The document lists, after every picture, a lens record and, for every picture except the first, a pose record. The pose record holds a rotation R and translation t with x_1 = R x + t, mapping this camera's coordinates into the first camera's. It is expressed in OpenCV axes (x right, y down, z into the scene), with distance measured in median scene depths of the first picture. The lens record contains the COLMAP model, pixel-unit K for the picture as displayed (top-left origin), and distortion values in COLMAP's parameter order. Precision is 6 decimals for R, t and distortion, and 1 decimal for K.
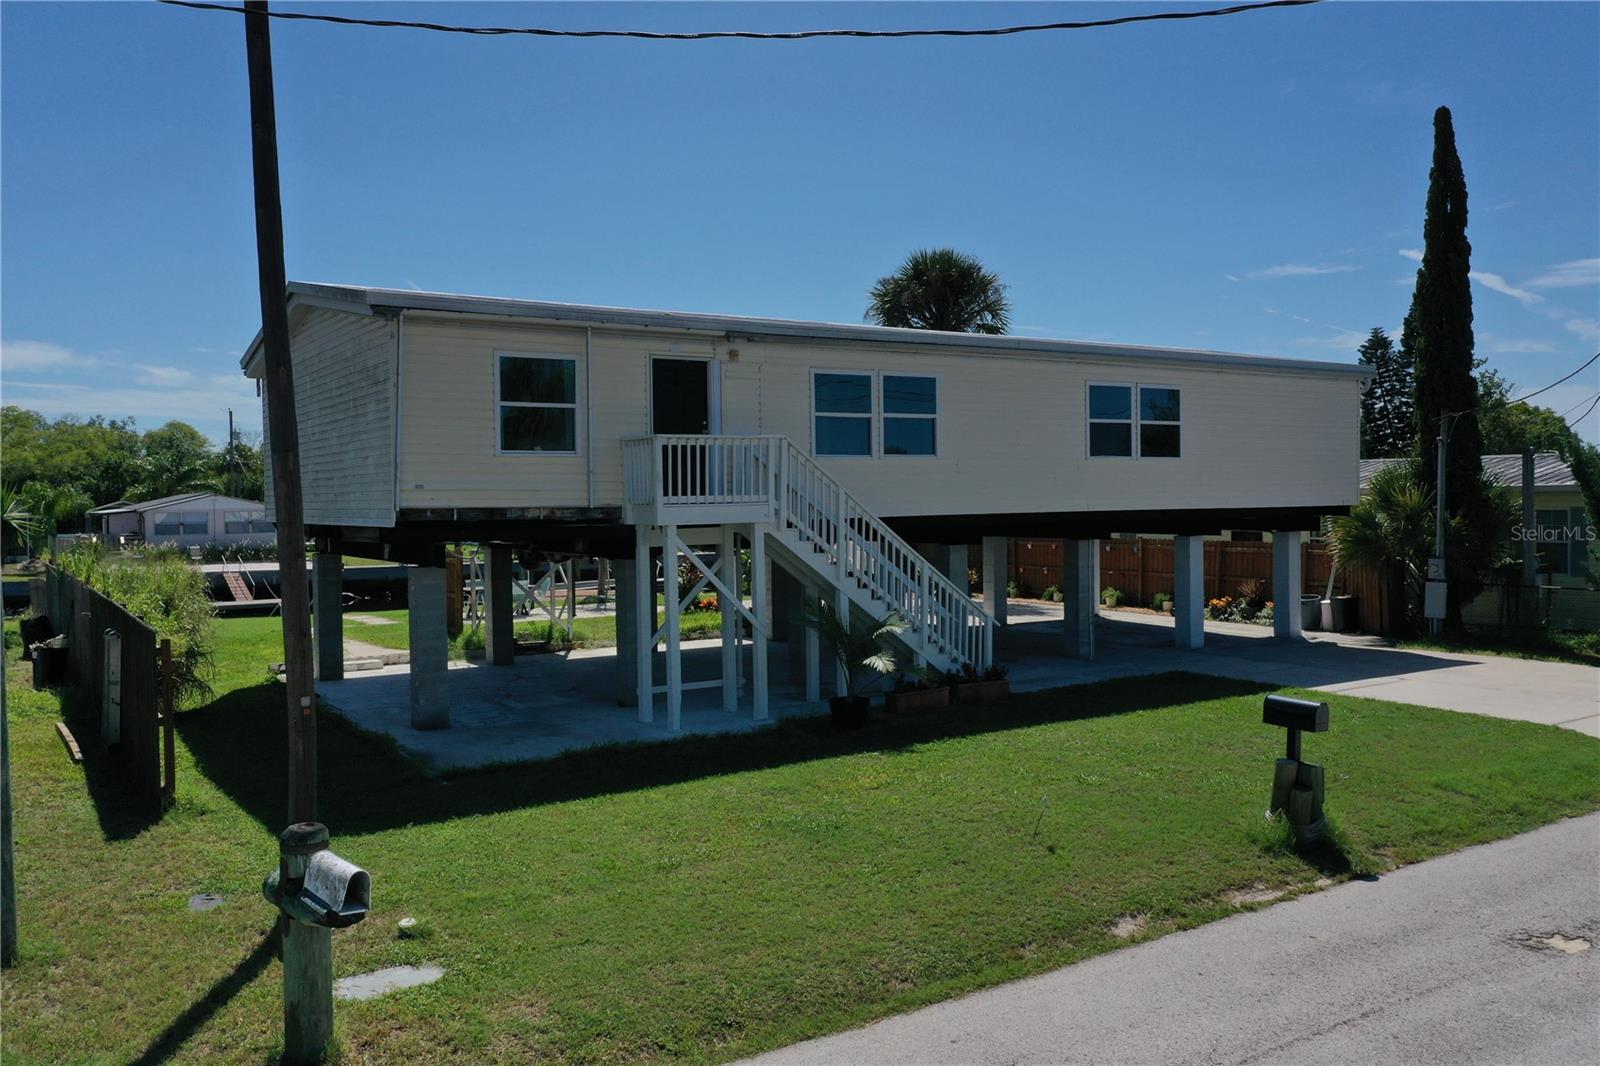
lens RADIAL K [[1272.1, 0, 810.1], [0, 1272.1, 531.1], [0, 0, 1]] dist [0.019864, -0.001241]
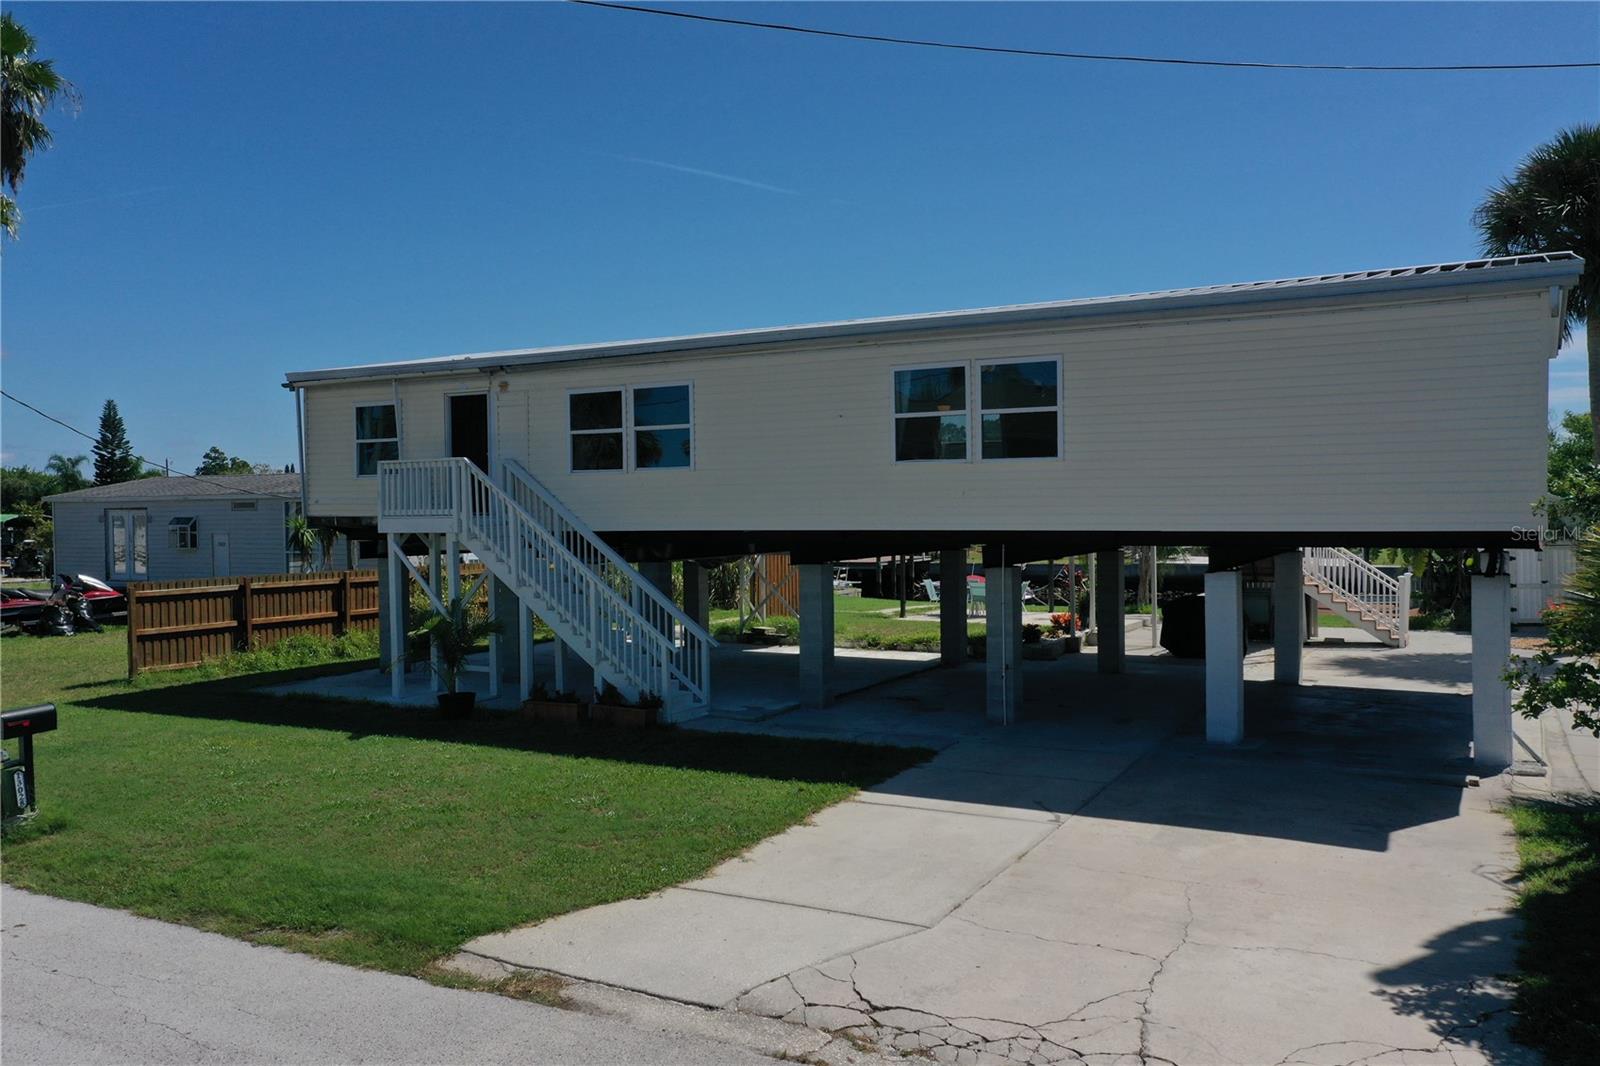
lens RADIAL K [[1272.1, 0, 799.7], [0, 1272.1, 530.8], [0, 0, 1]] dist [0.019864, -0.001241]
pose [[0.459989, 0.027845, -0.887488, 1.032389], [-0.020659, 0.999573, 0.020654, -0.035308], [0.887684, 0.008835, 0.460368, 0.673432]]
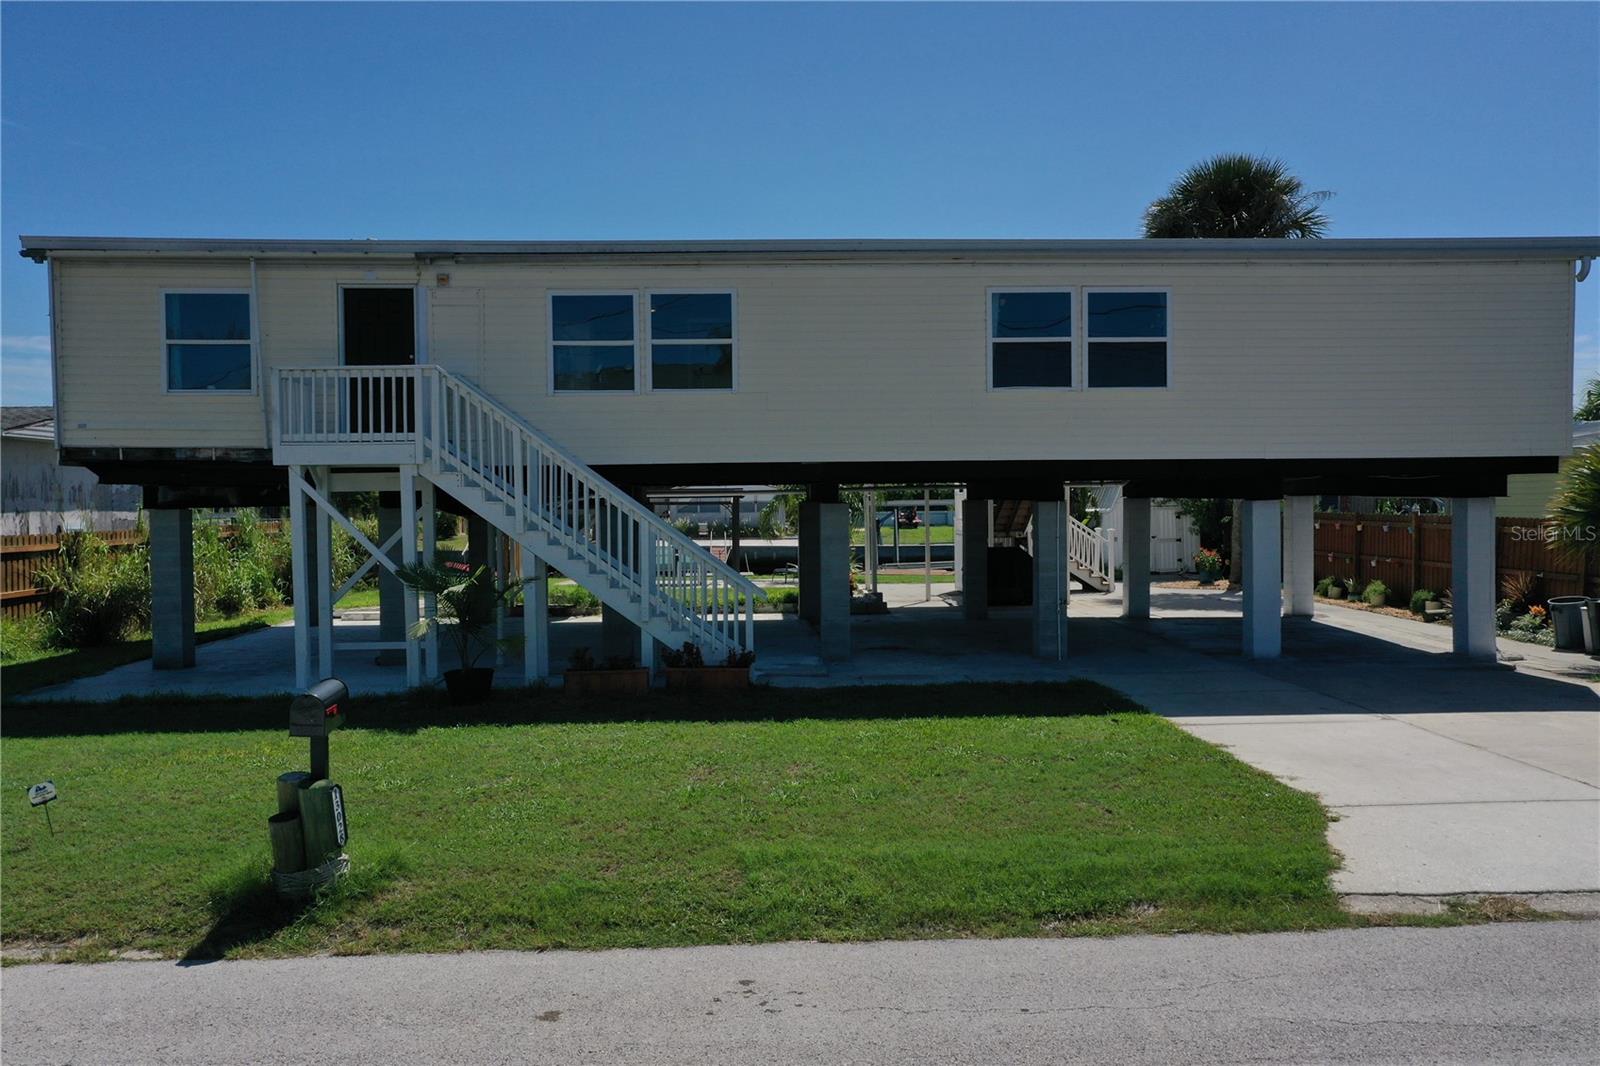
lens RADIAL K [[1272.1, 0, 812.4], [0, 1272.1, 536.3], [0, 0, 1]] dist [0.019864, -0.001241]
pose [[0.860634, 0.022674, -0.508720, 0.591997], [-0.017240, 0.999733, 0.015393, 0.022548], [0.508933, -0.004478, 0.860795, 0.341972]]
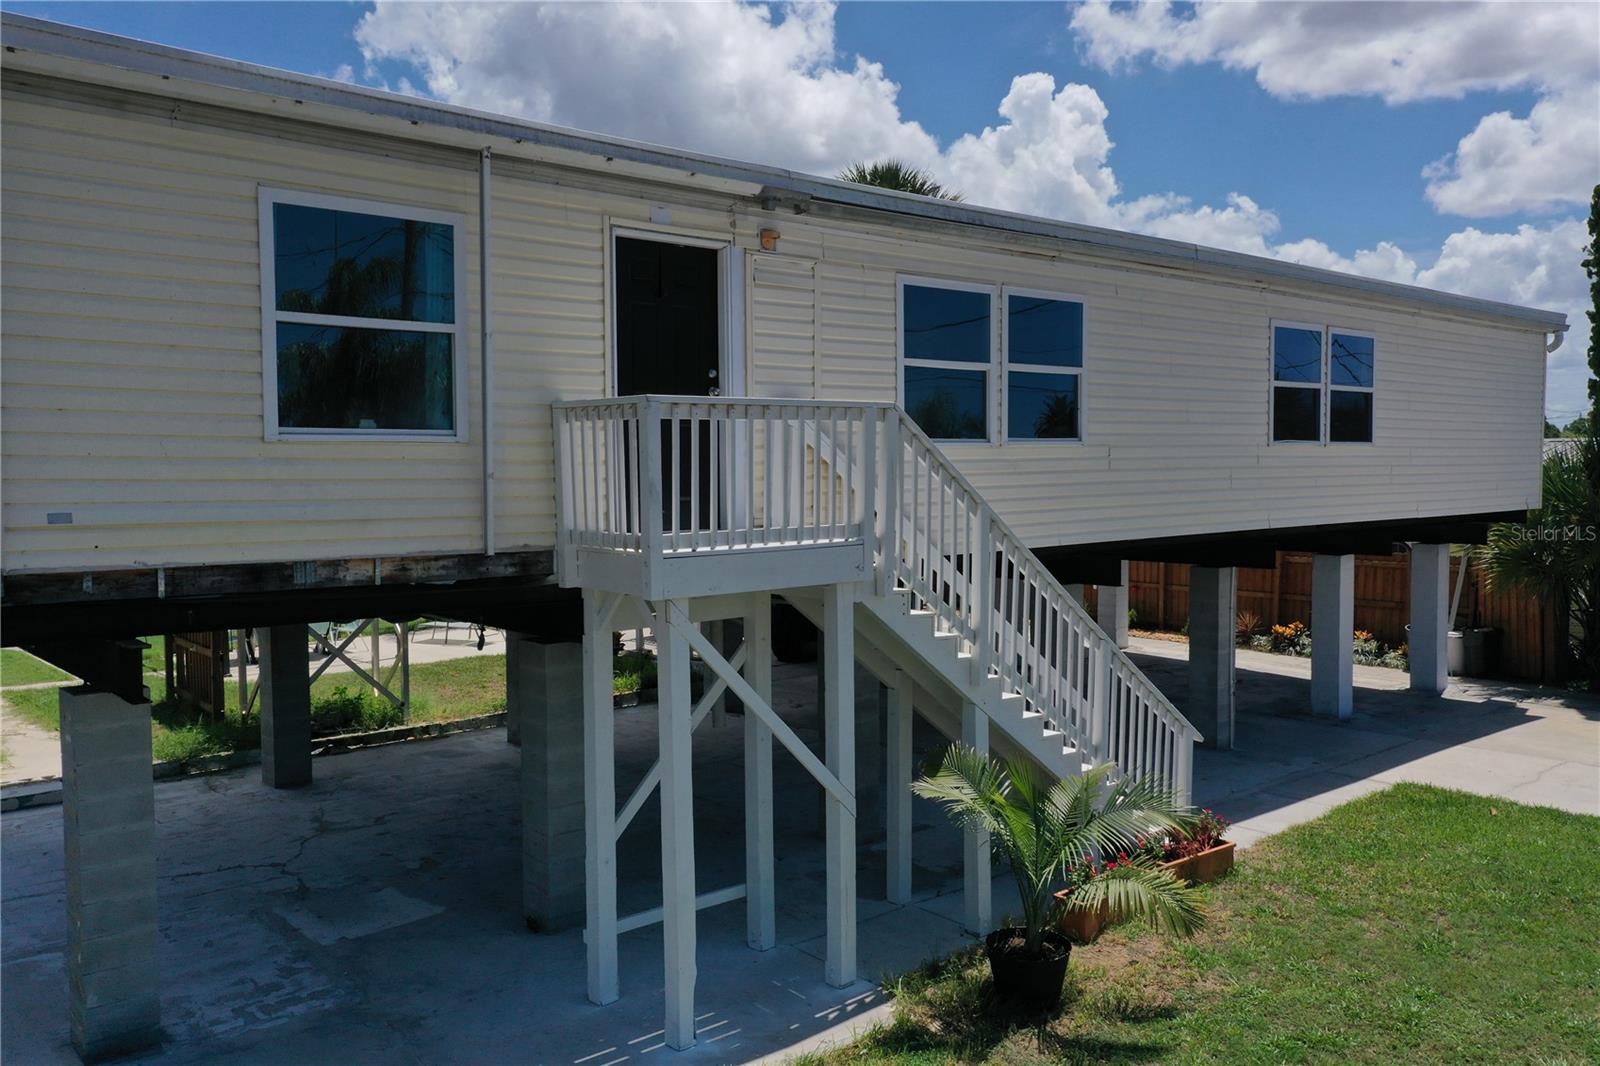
lens RADIAL K [[1272.1, 0, 801.0], [0, 1272.1, 529.2], [0, 0, 1]] dist [0.019864, -0.001241]
pose [[0.990461, 0.000244, 0.137794, -0.110411], [-0.003687, 0.999687, 0.024728, -0.034799], [-0.137745, -0.025000, 0.990152, 0.474576]]
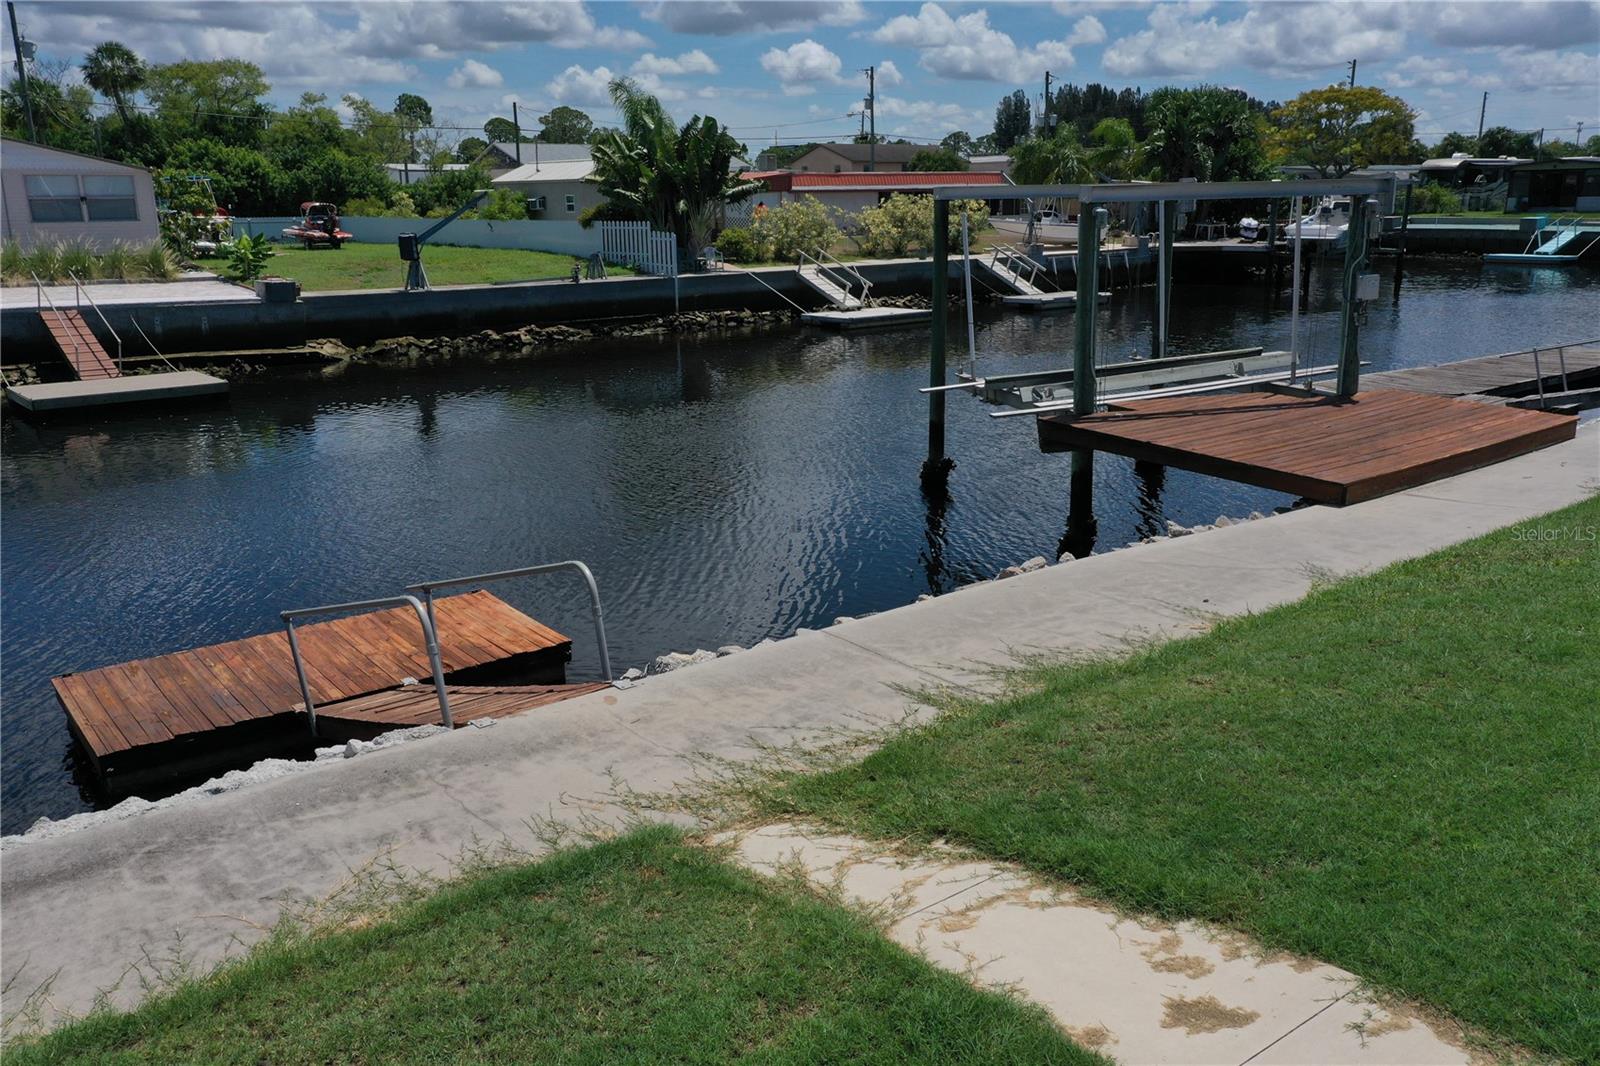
lens RADIAL K [[1272.1, 0, 805.9], [0, 1272.1, 538.6], [0, 0, 1]] dist [0.019864, -0.001241]
pose [[0.994861, -0.024350, 0.098278, -0.816784], [0.000477, 0.971766, 0.235945, 0.014326], [-0.101248, -0.234685, 0.966784, 1.776769]]
